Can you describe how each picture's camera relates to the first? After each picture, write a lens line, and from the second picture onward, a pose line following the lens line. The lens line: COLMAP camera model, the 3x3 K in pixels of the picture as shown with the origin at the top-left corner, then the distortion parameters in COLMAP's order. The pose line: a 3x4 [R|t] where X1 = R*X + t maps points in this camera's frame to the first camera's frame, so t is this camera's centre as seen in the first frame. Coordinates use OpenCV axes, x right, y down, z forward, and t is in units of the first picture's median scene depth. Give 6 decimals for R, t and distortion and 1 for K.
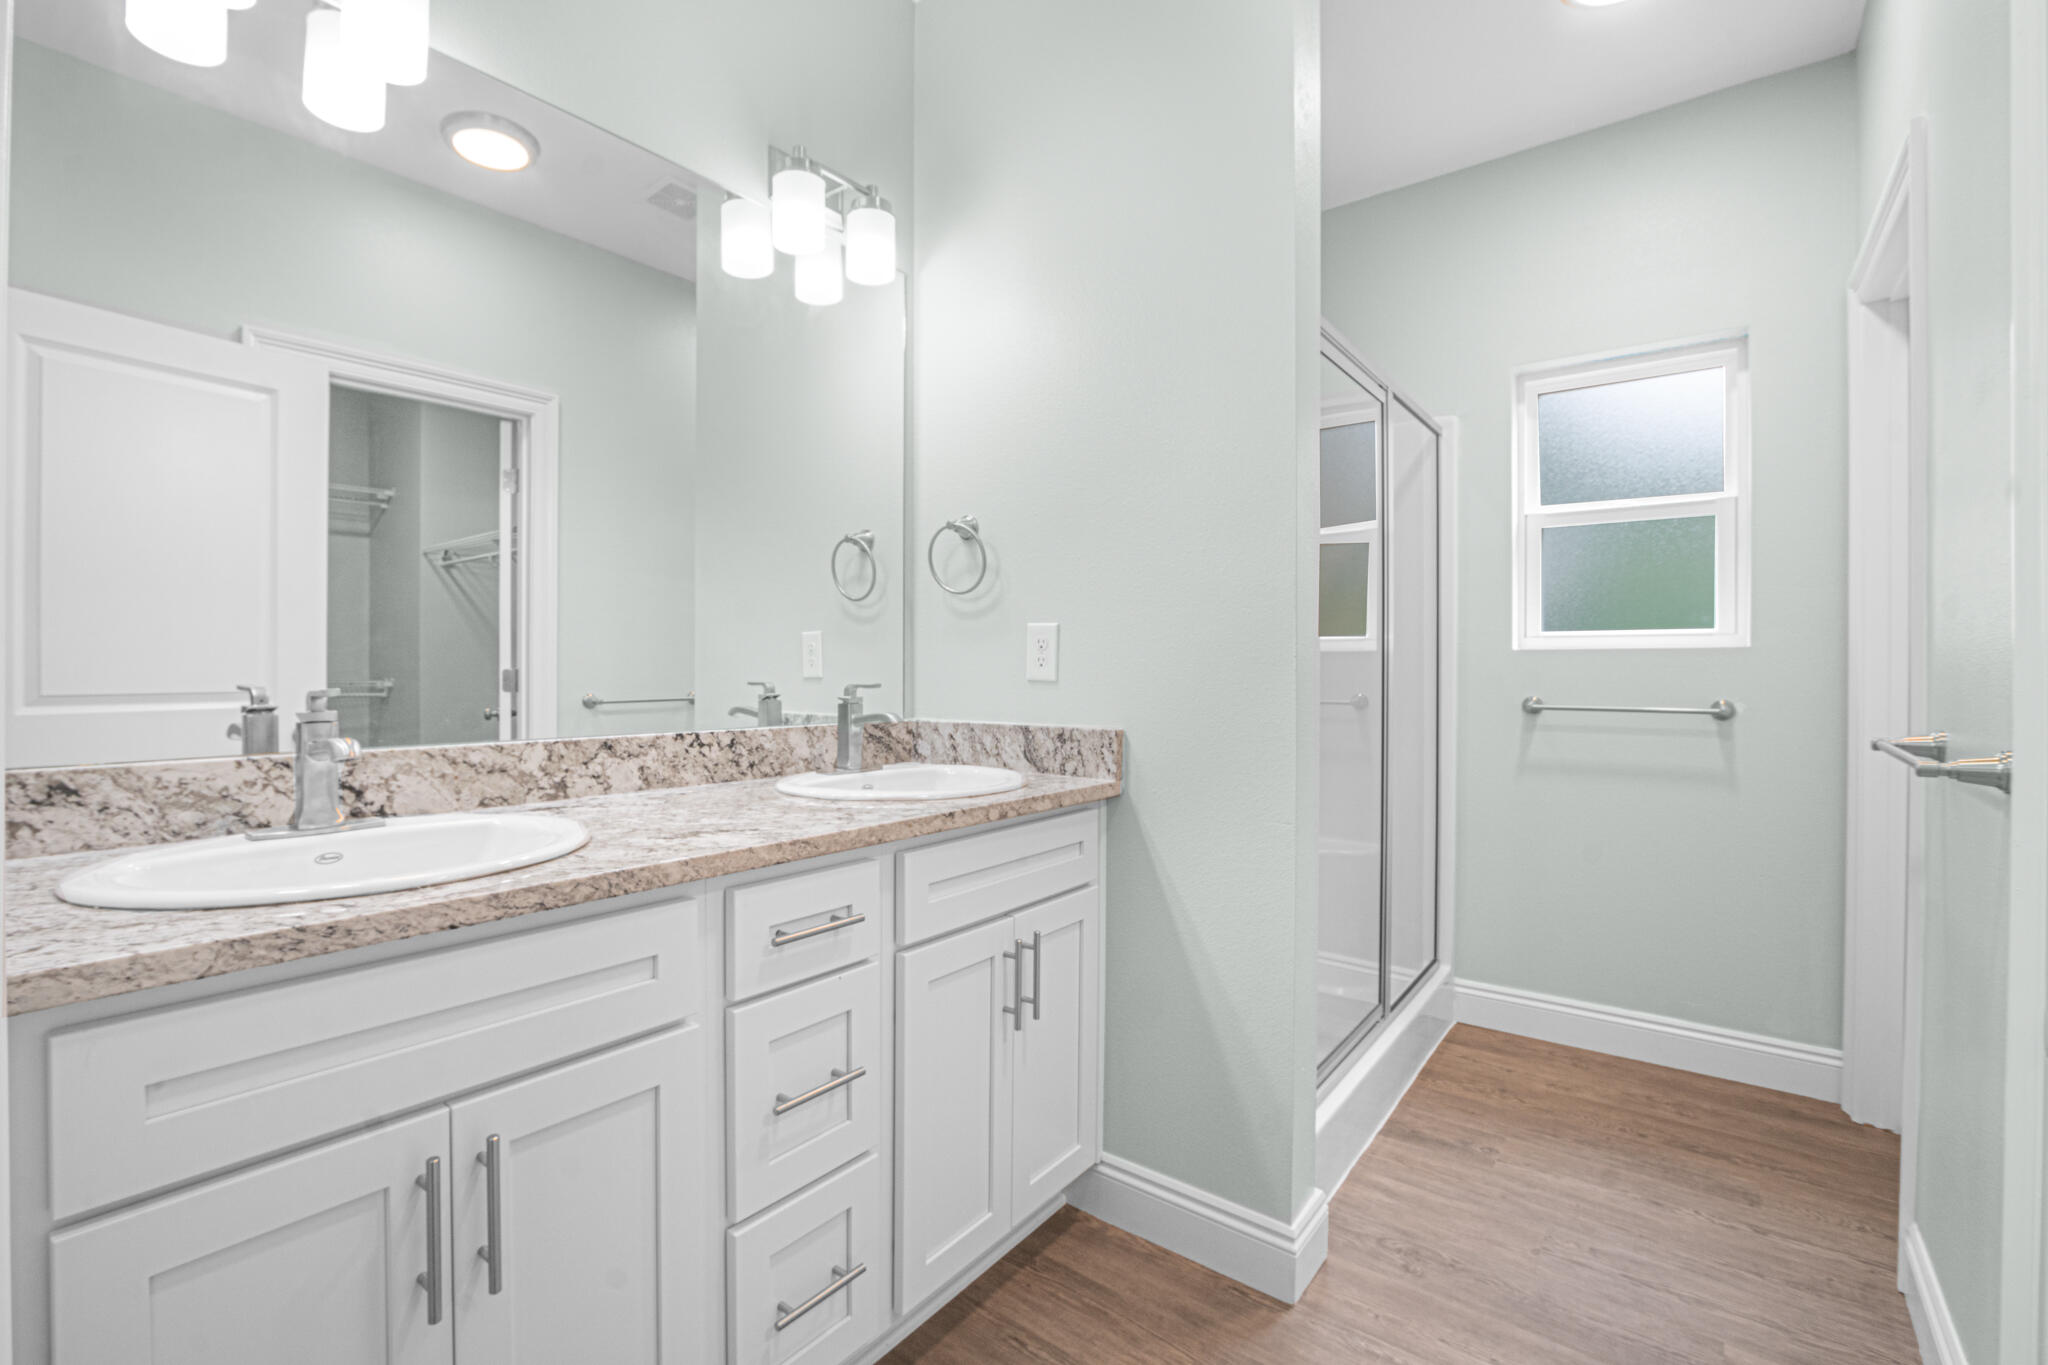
lens RADIAL K [[900.1, 0, 925.6], [0, 900.1, 678.7], [0, 0, 1]] dist [-0.017437, 0.000518]
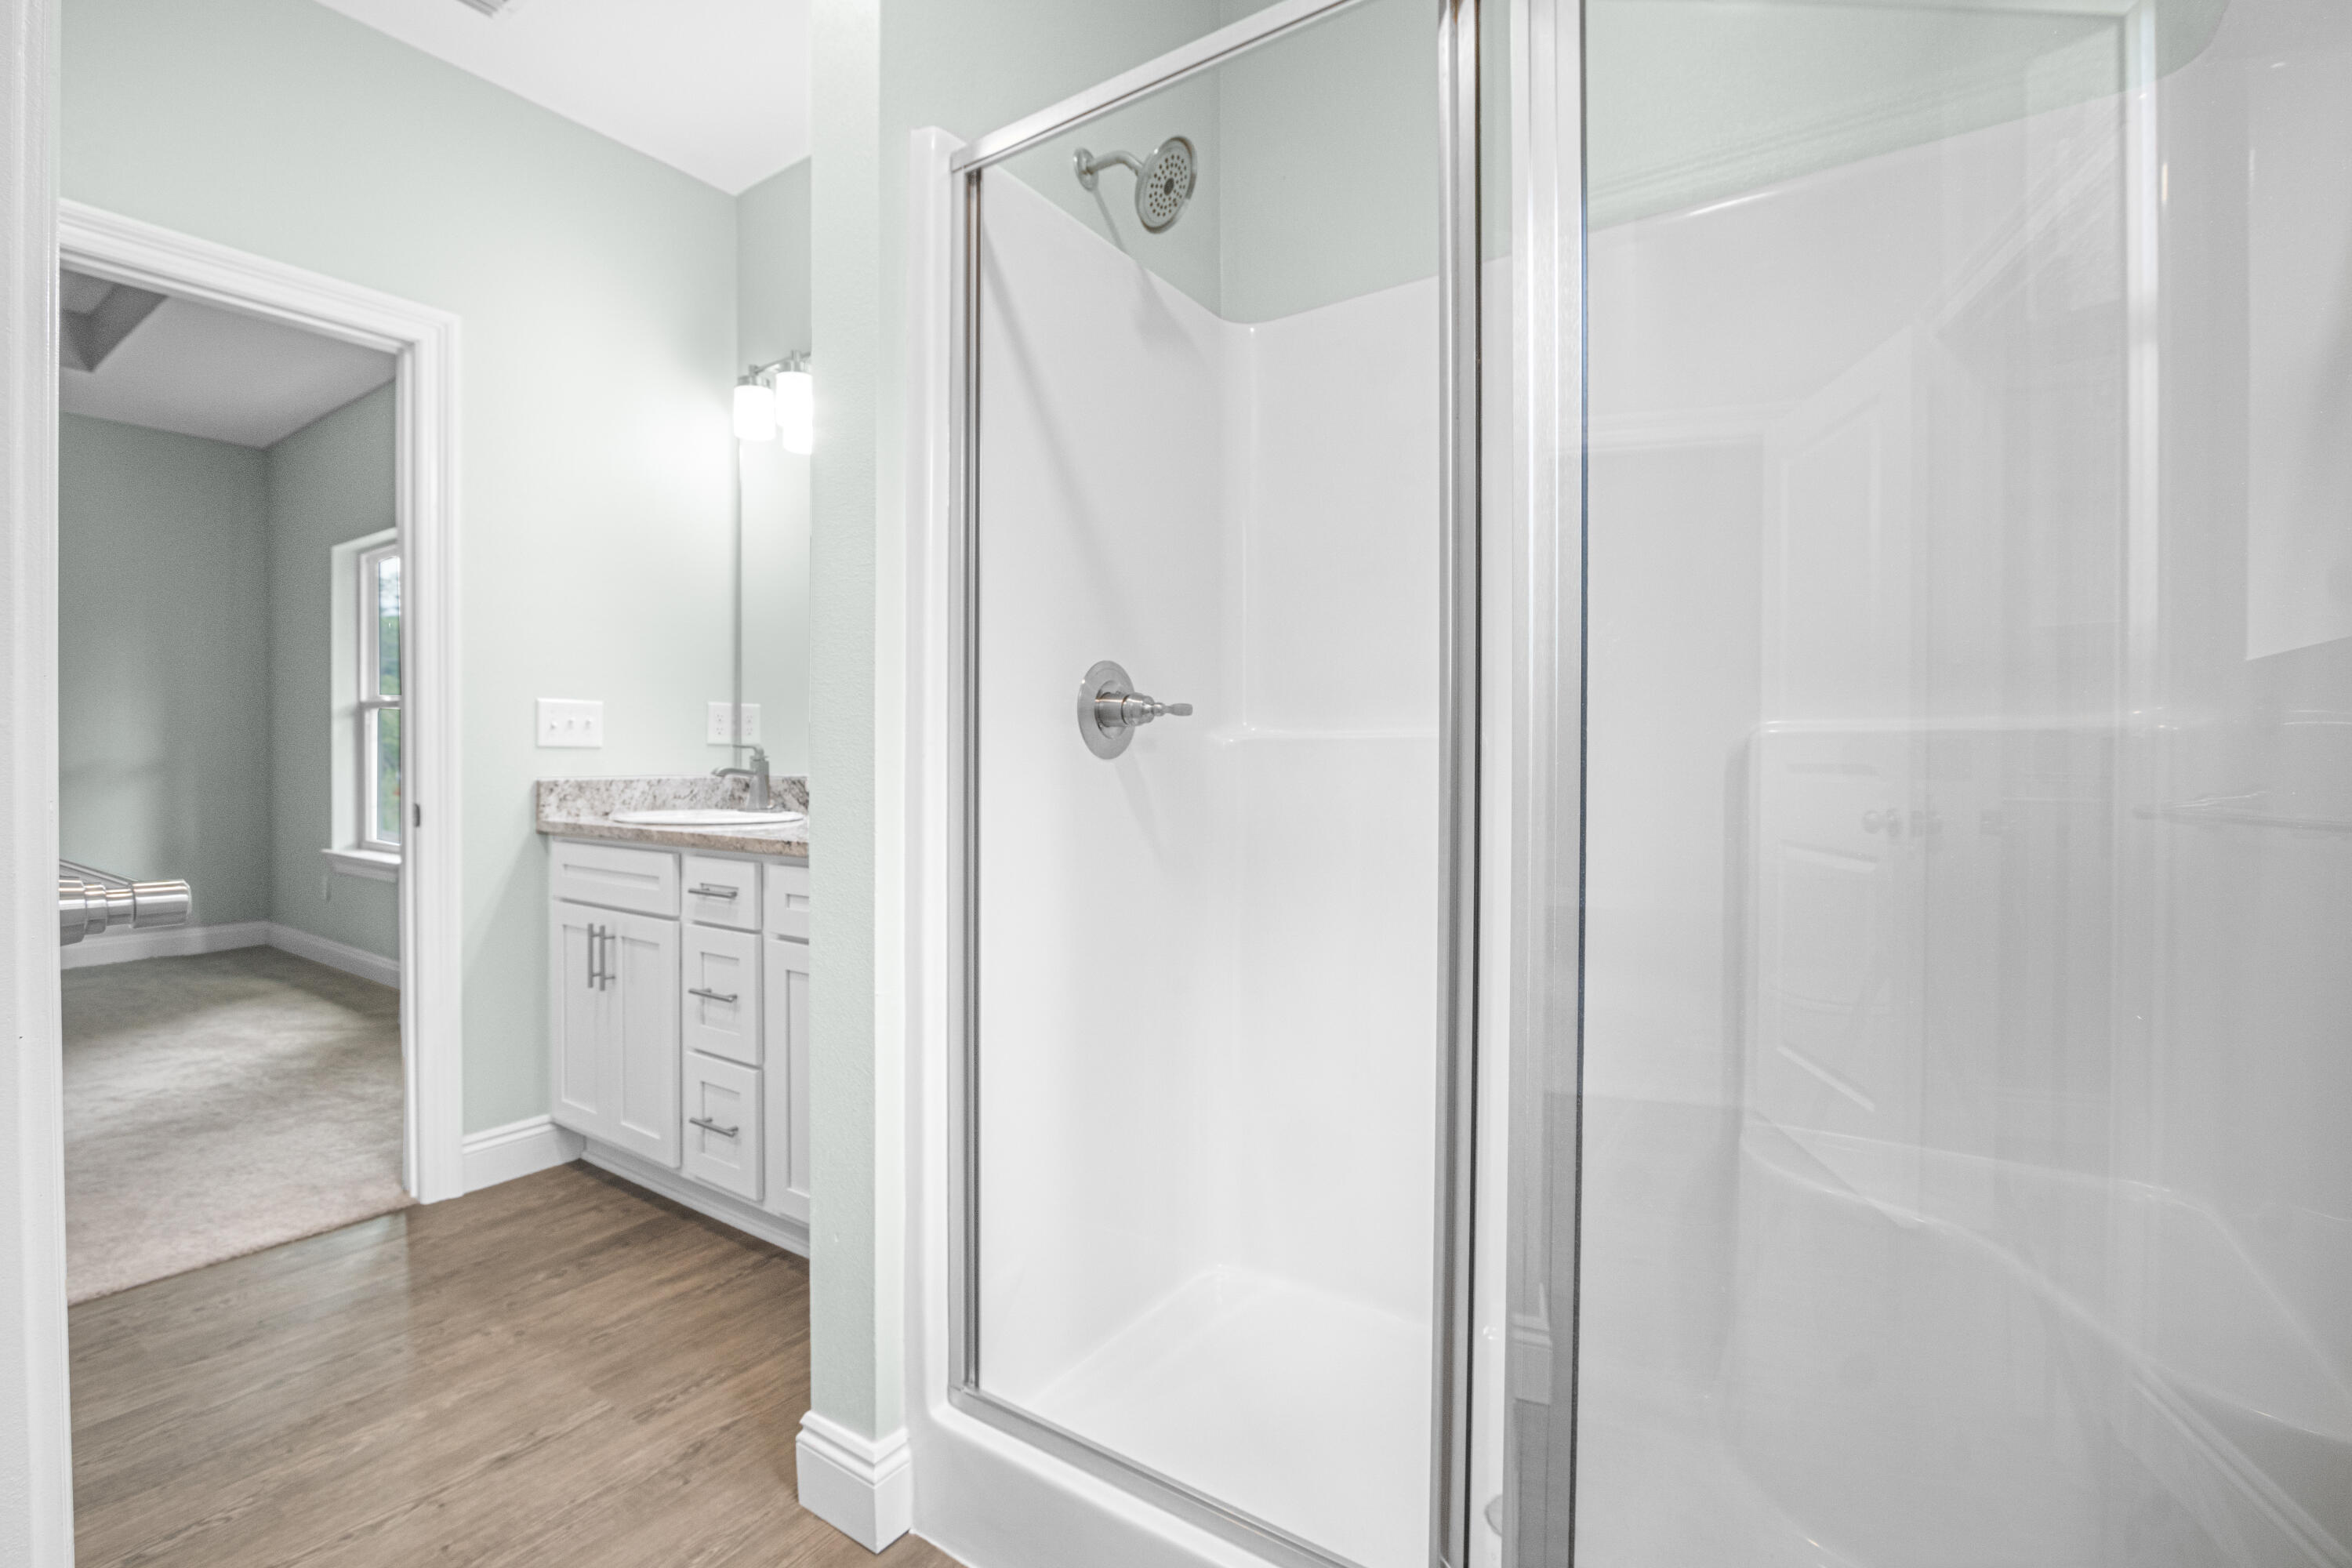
lens RADIAL K [[1069.0, 0, 1177.2], [0, 1069.0, 769.8], [0, 0, 1]] dist [0.000438, 0.000117]
pose [[0.123910, 0.012153, -0.992219, 1.401079], [-0.015711, 0.999824, 0.010284, 0.019494], [0.992169, 0.014315, 0.124079, 1.184822]]
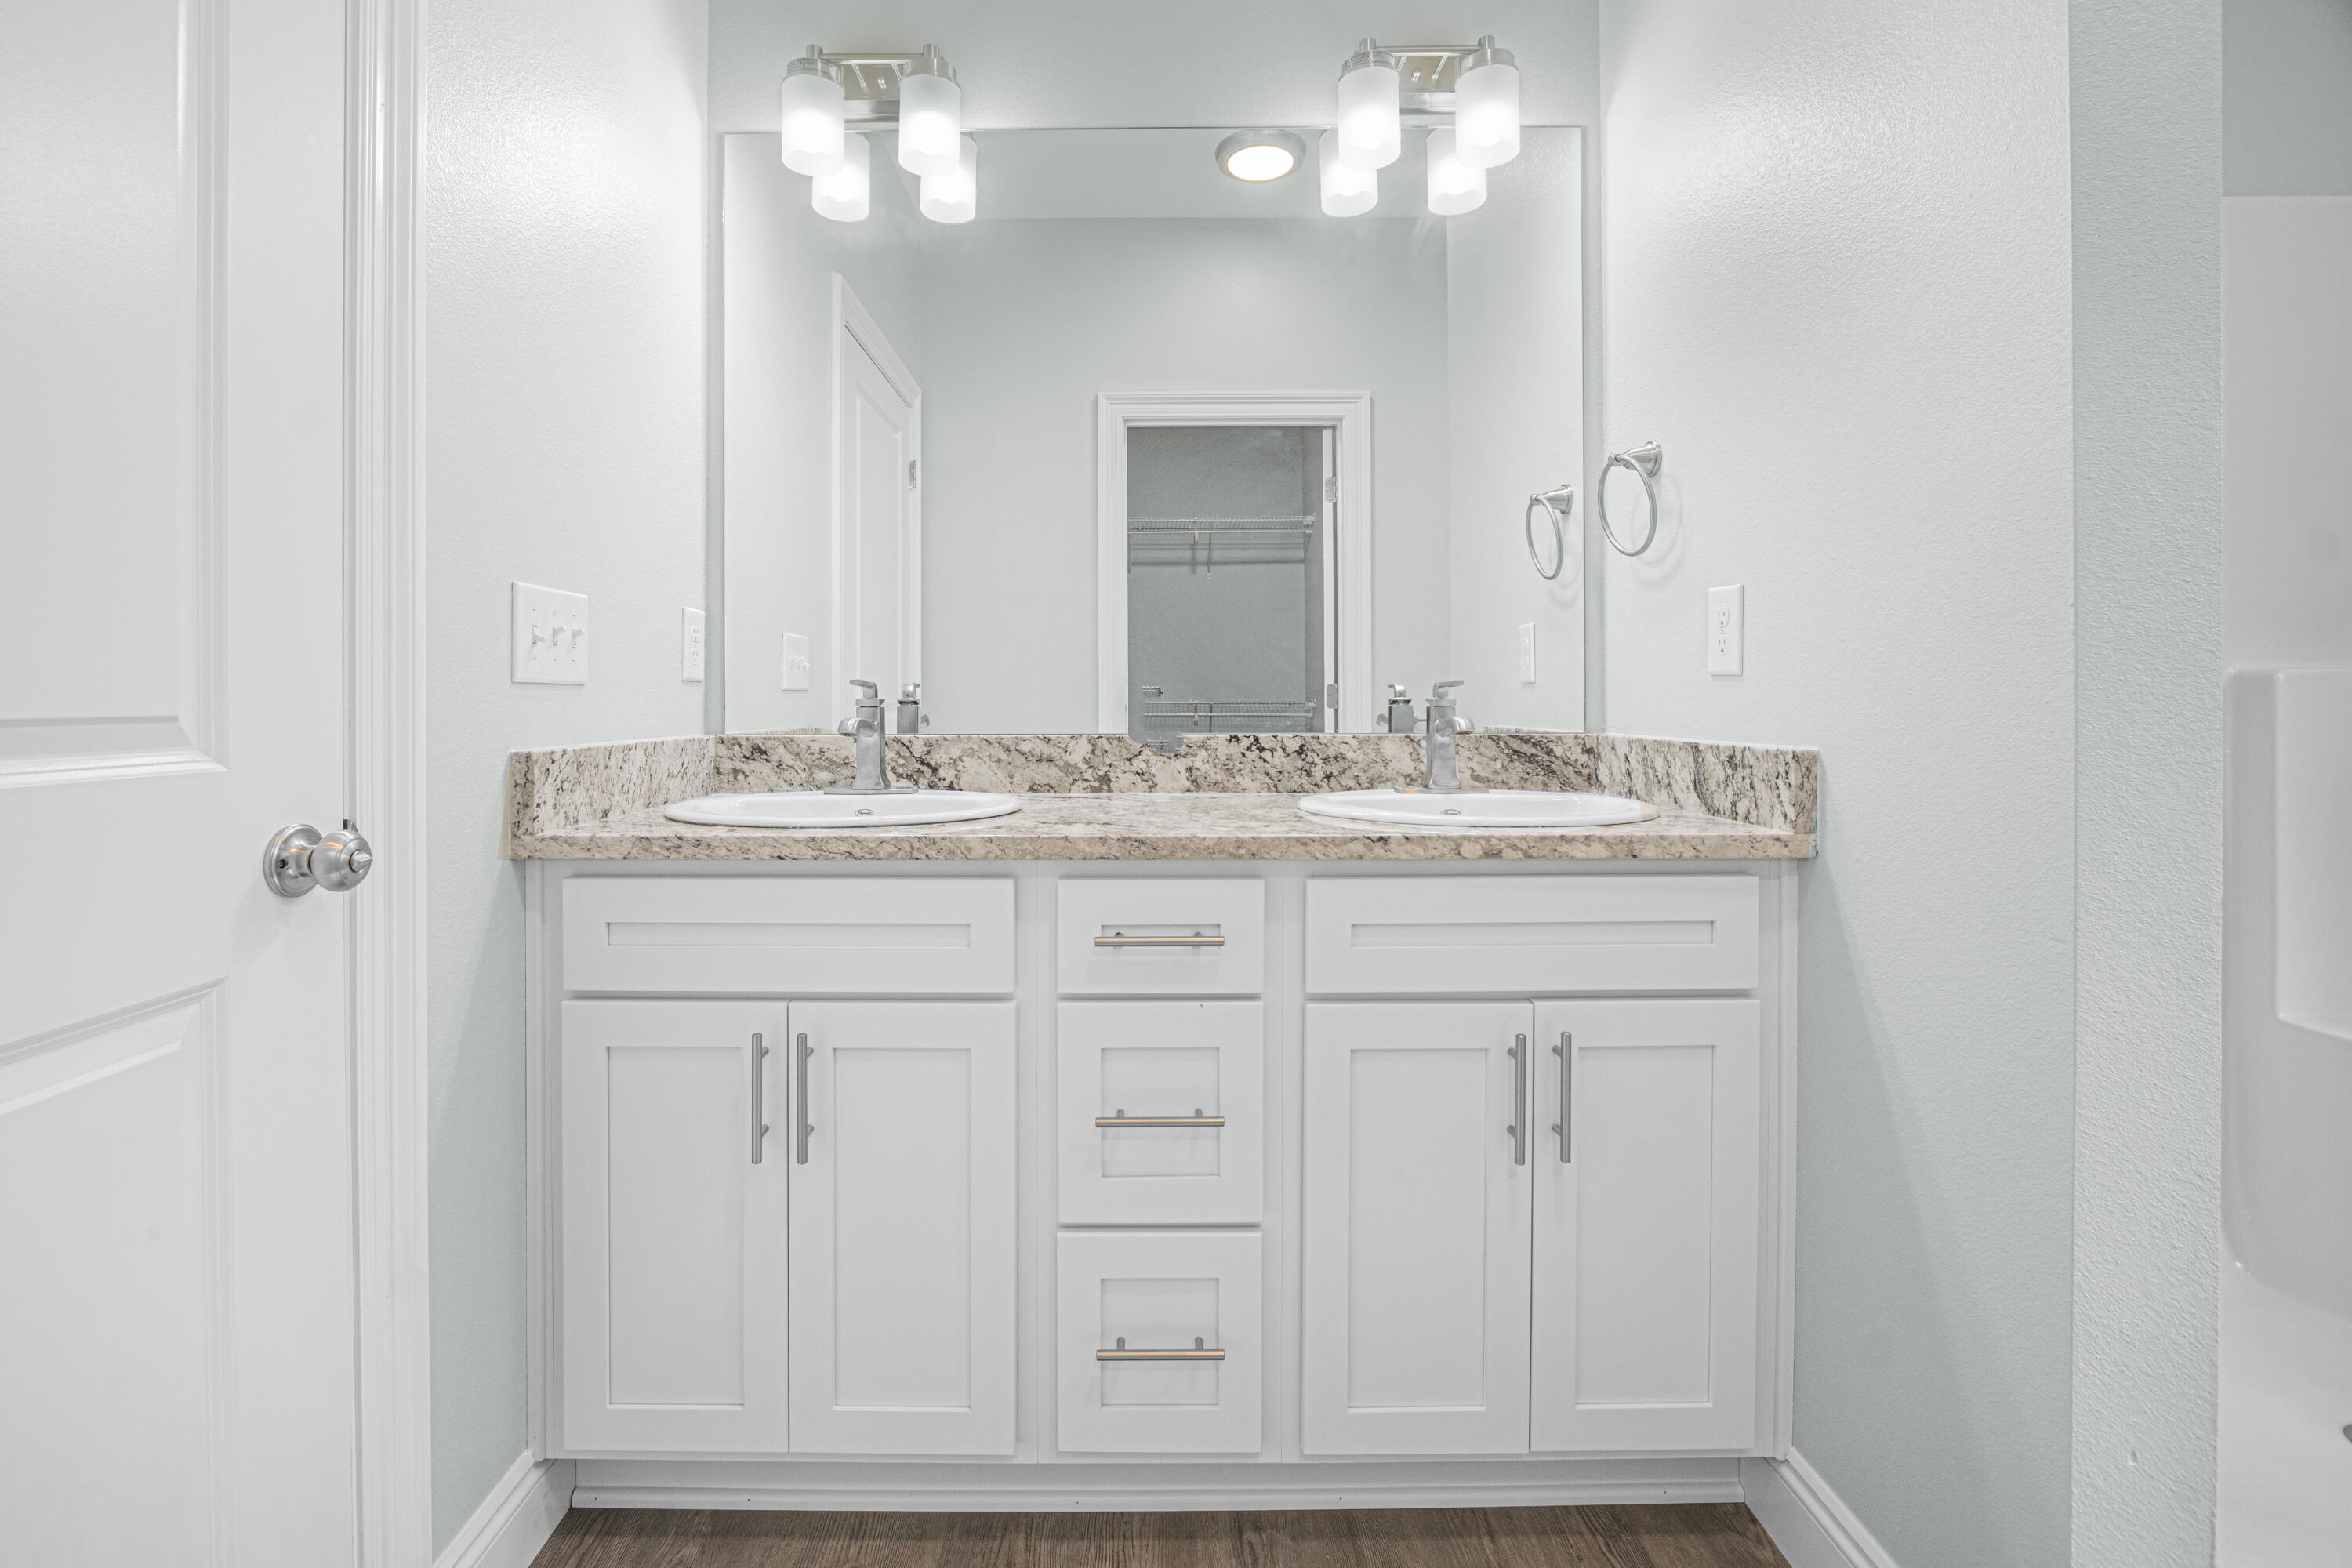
lens RADIAL K [[1043.4, 0, 1173.1], [0, 1043.4, 706.3], [0, 0, 1]] dist [0.001279, 0.000158]
pose [[0.656173, 0.000444, -0.754610, 0.511649], [-0.004919, 0.999981, -0.003689, 0.035304], [0.754595, 0.006133, 0.656163, 0.240631]]
